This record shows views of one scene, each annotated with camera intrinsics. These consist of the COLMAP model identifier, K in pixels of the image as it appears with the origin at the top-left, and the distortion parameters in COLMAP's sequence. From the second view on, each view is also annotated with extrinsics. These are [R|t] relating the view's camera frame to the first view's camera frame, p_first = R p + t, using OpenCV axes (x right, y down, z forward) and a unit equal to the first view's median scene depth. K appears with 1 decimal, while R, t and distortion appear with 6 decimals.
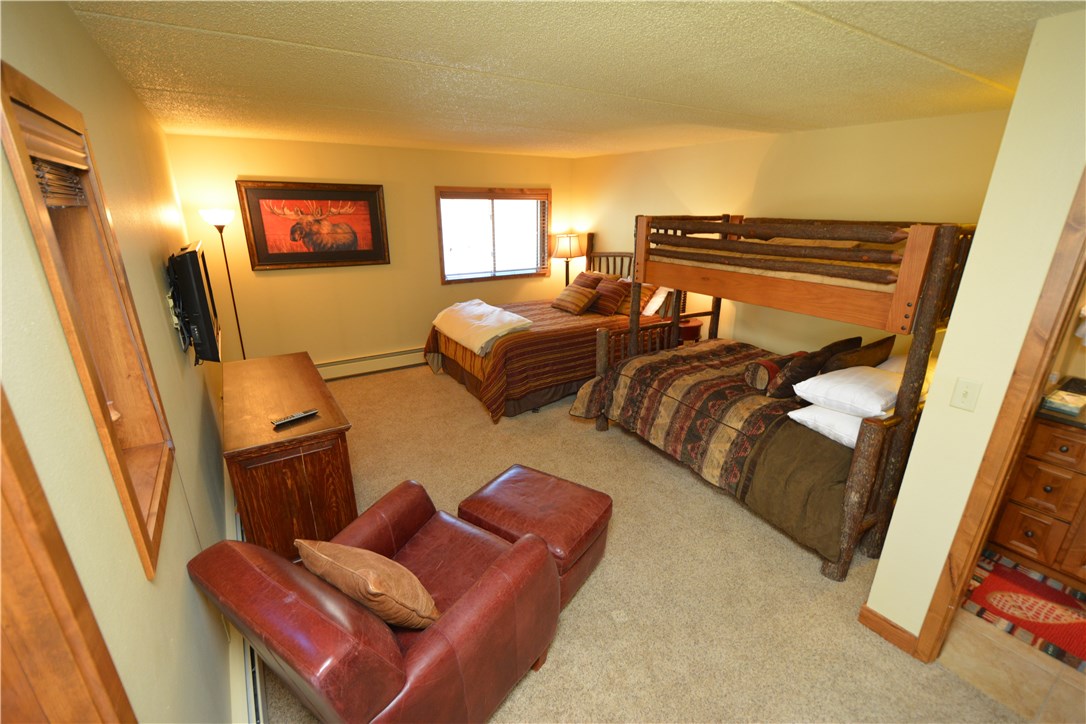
lens RADIAL K [[476.3, 0, 541.1], [0, 476.3, 365.3], [0, 0, 1]] dist [0.007744, -0.007136]
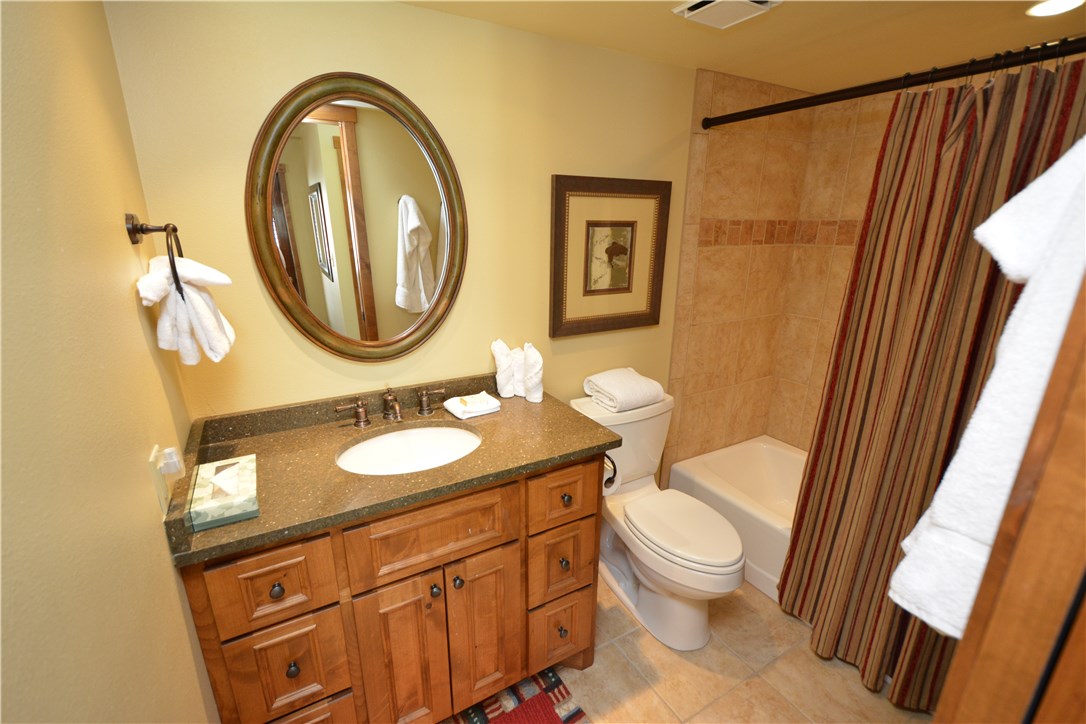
lens RADIAL K [[476.3, 0, 540.0], [0, 476.3, 366.8], [0, 0, 1]] dist [0.007744, -0.007136]
pose [[0.035730, -0.299173, 0.953530, 0.735870], [0.318795, 0.907702, 0.272848, -0.051900], [-0.947150, 0.294231, 0.127807, 0.640833]]
